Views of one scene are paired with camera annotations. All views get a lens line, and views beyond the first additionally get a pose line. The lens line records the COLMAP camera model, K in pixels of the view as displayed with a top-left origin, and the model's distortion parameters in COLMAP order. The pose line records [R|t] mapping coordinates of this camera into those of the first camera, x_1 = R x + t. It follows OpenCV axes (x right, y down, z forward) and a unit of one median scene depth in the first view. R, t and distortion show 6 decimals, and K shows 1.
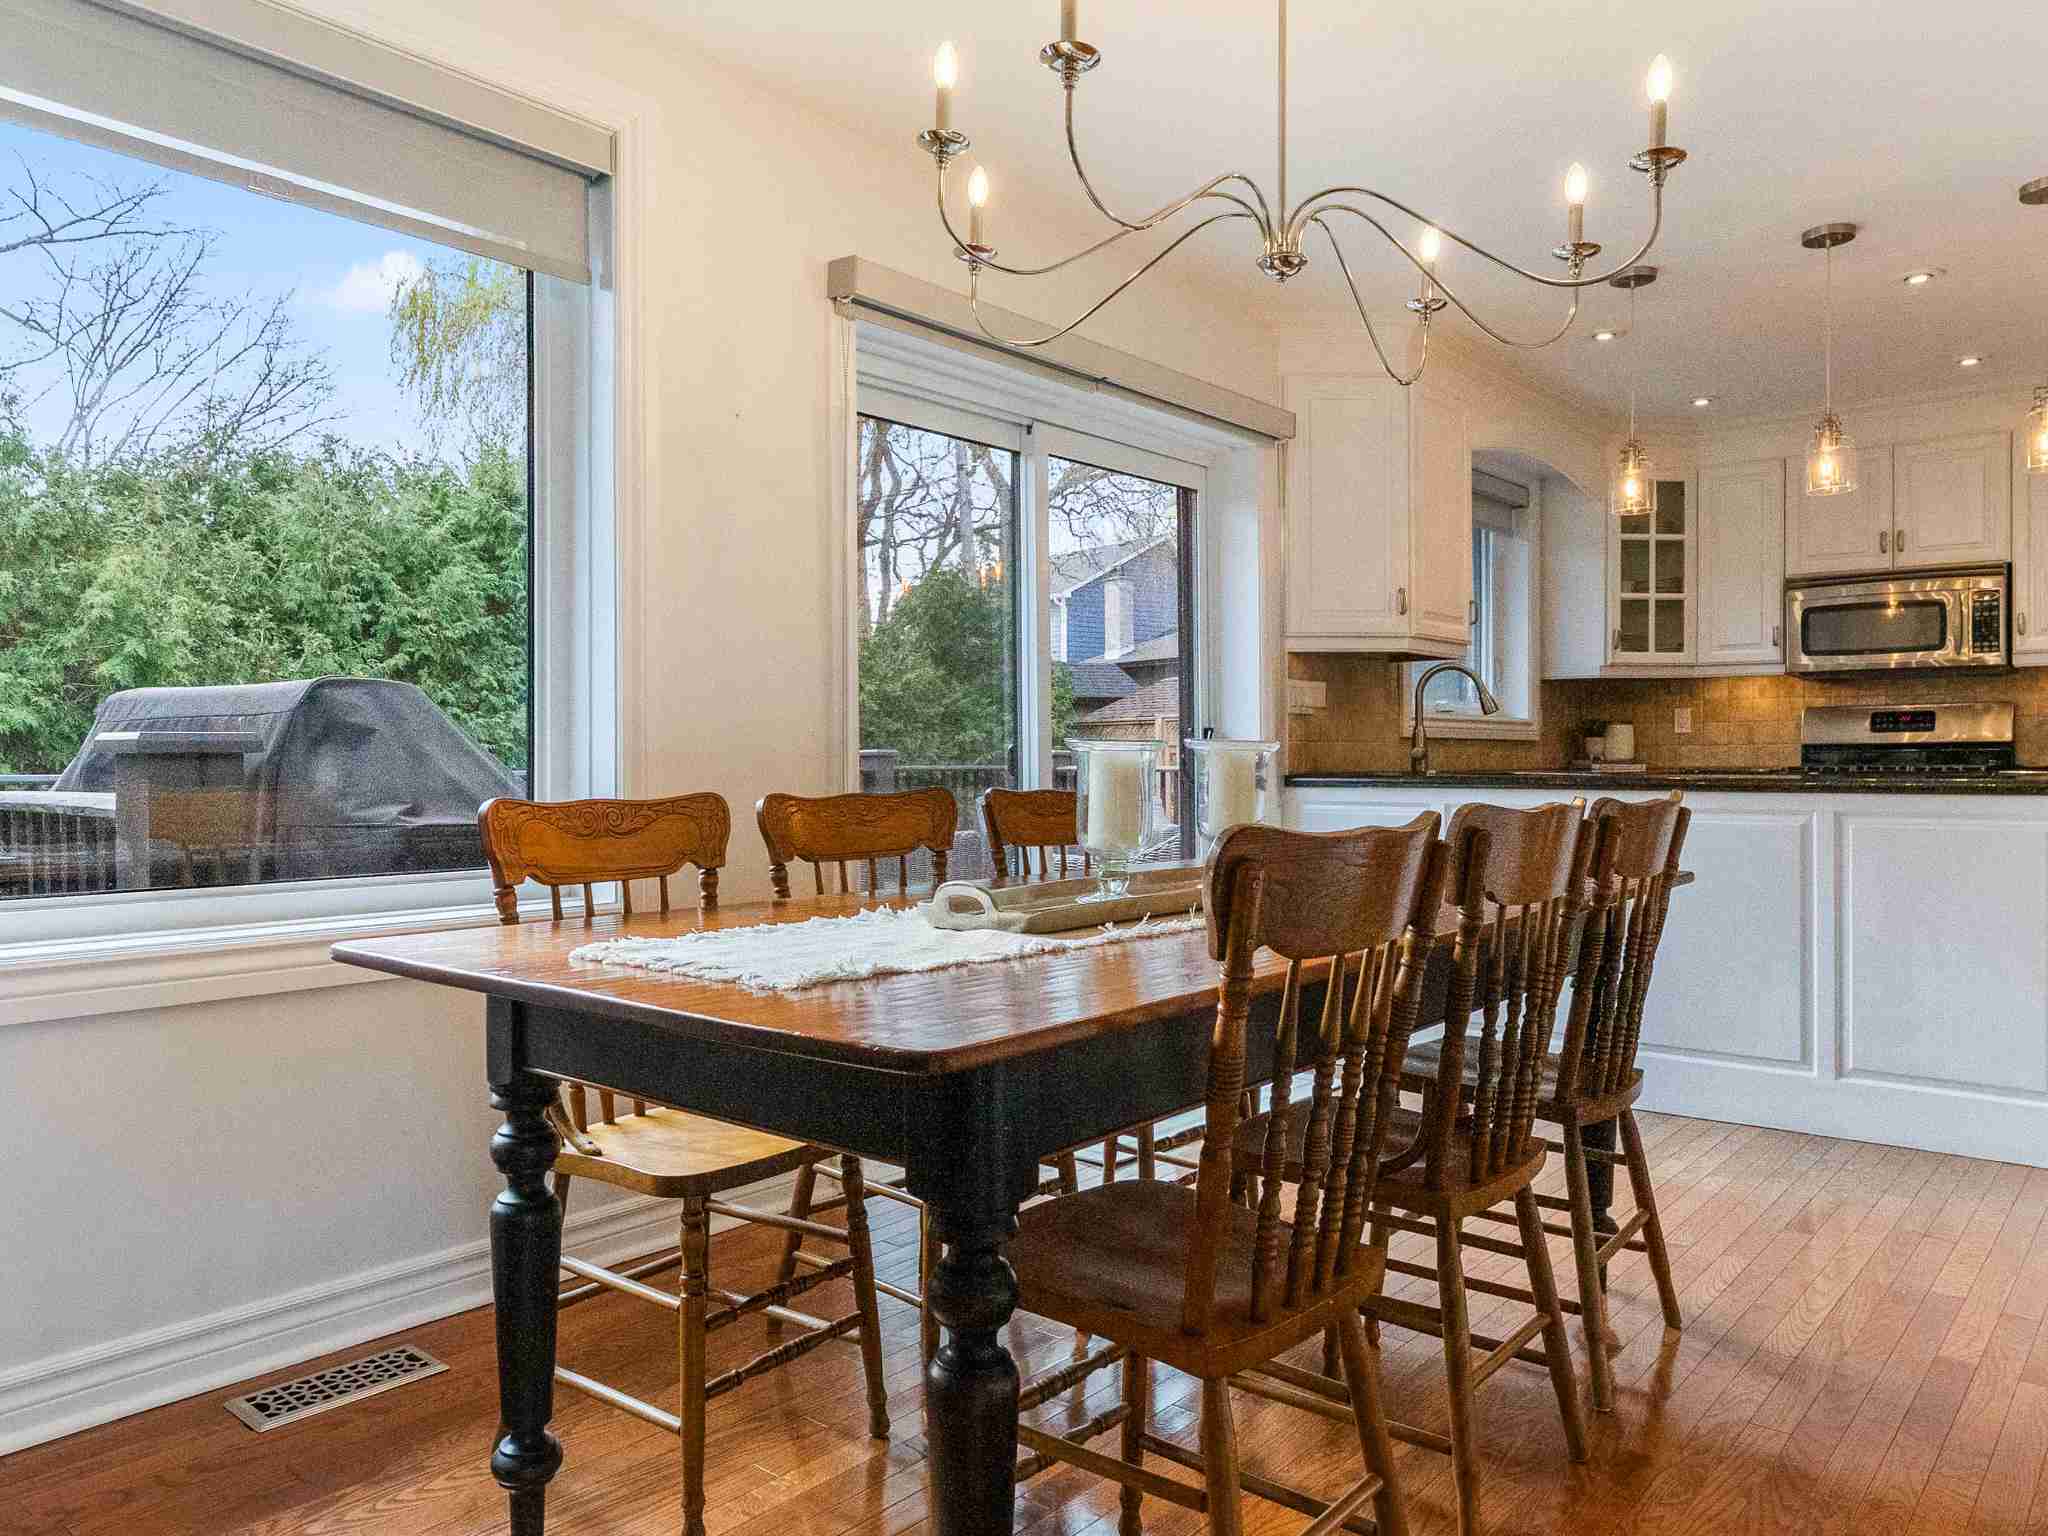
lens RADIAL K [[1430.8, 0, 1017.0], [0, 1430.8, 772.4], [0, 0, 1]] dist [-0.002738, 0.001083]
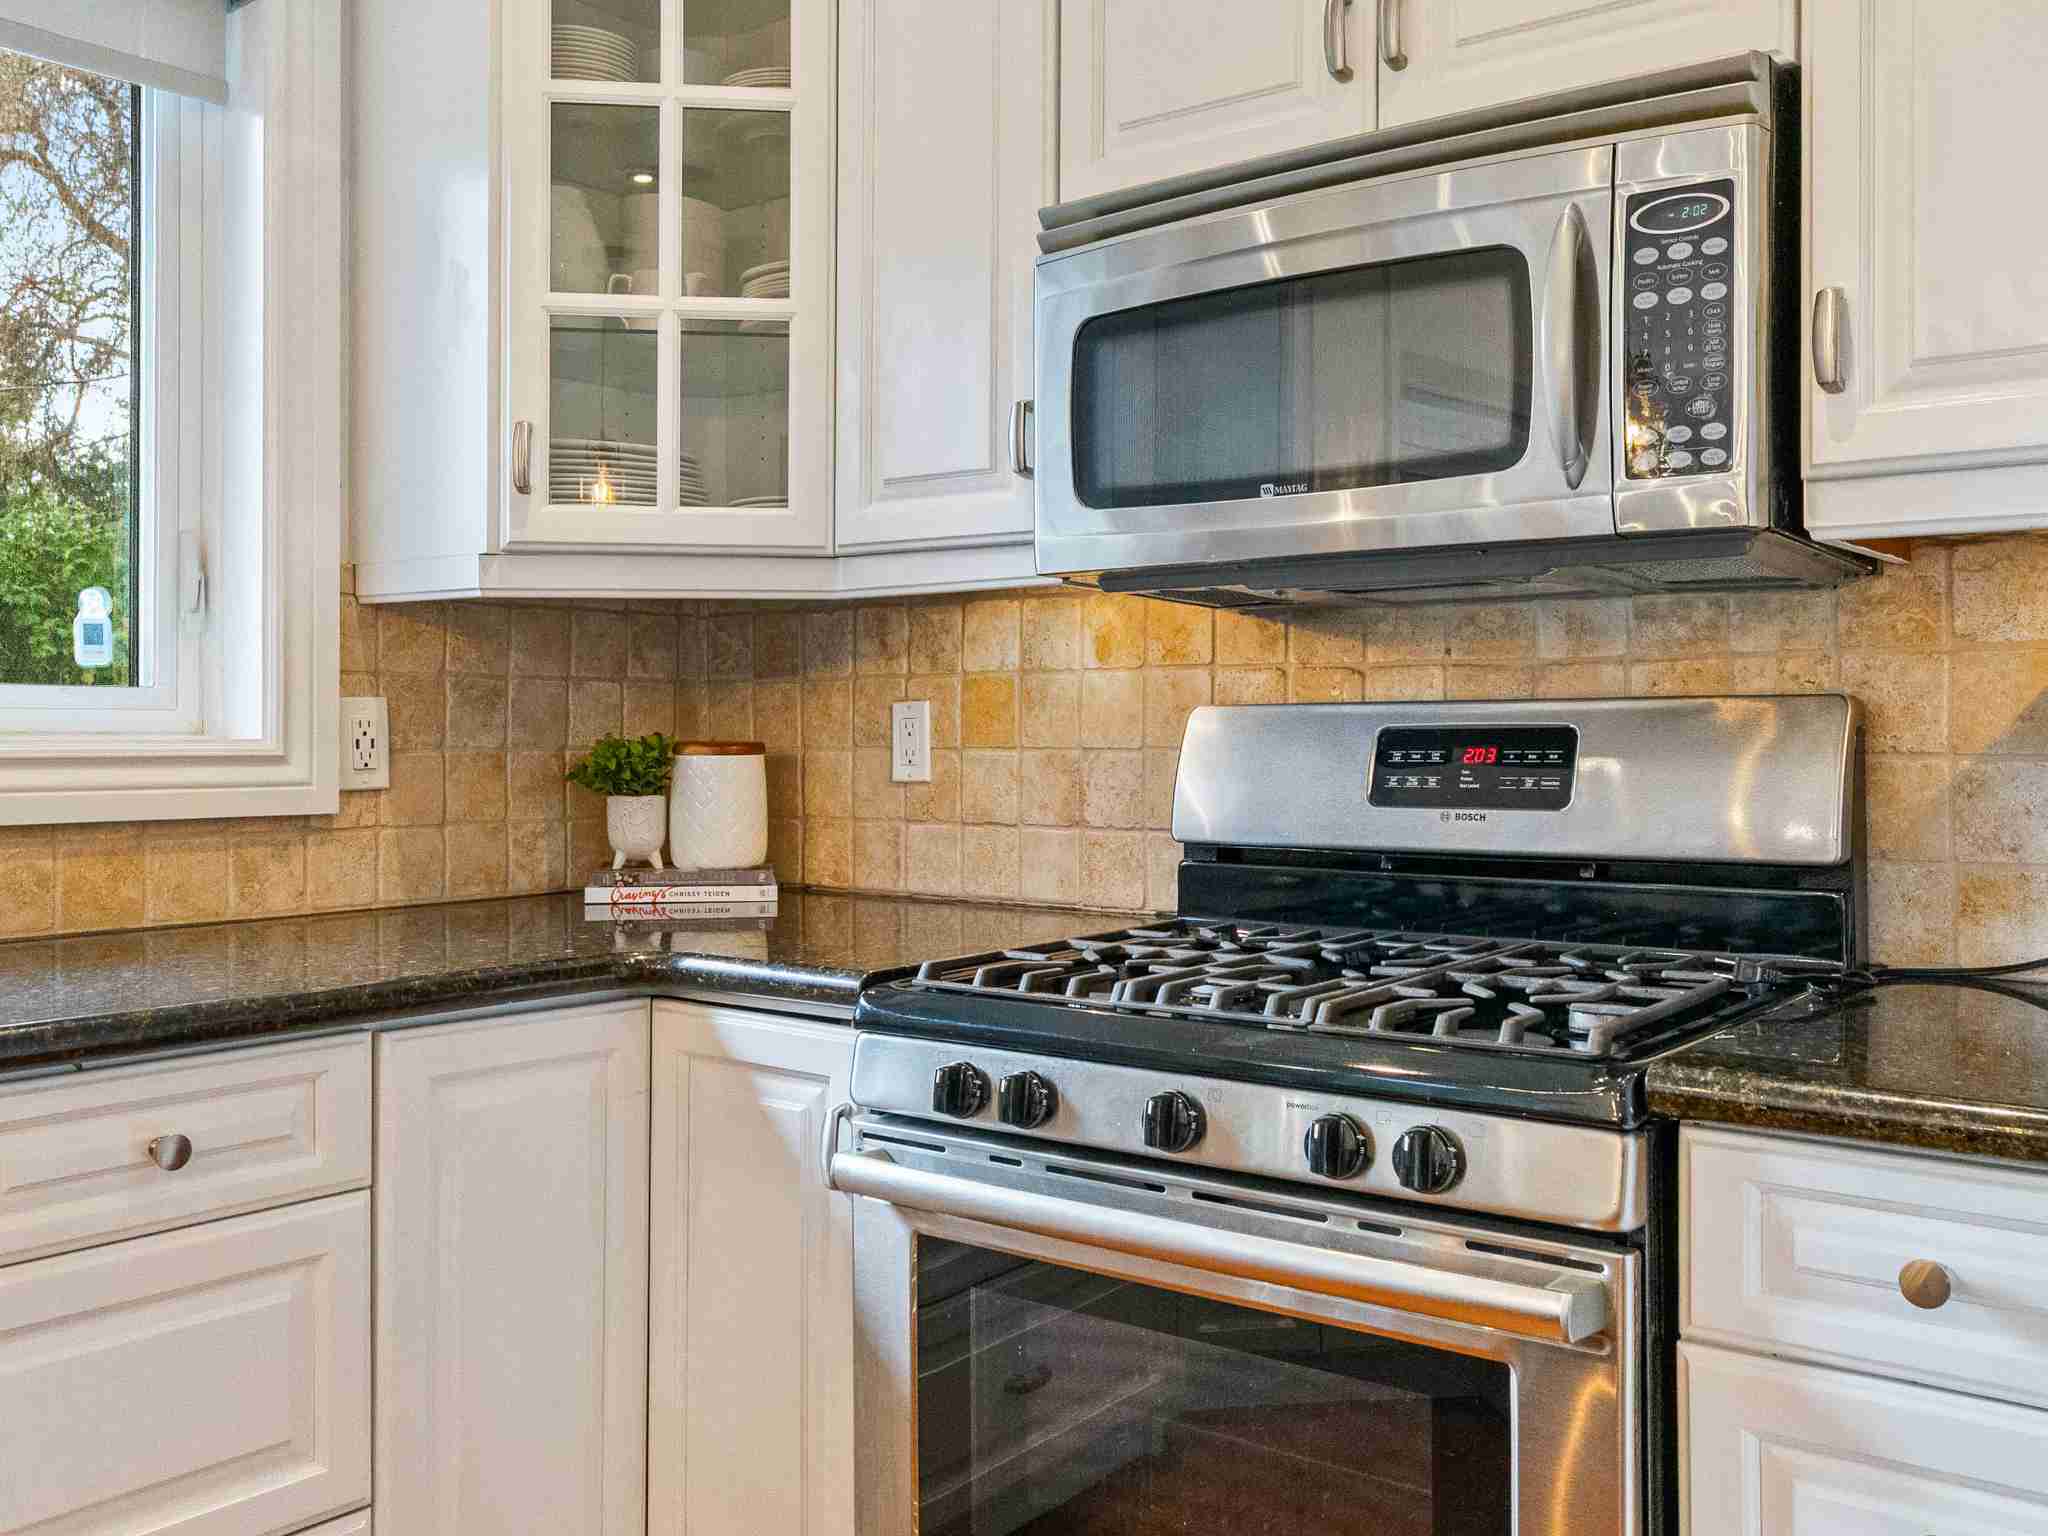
lens RADIAL K [[1838.0, 0, 1010.7], [0, 1838.0, 731.8], [0, 0, 1]] dist [0.000579, 0.009373]
pose [[0.999376, 0.001208, 0.035302, 0.519625], [-0.000916, 0.999965, -0.008273, -0.038564], [-0.035311, 0.008236, 0.999342, 0.665239]]
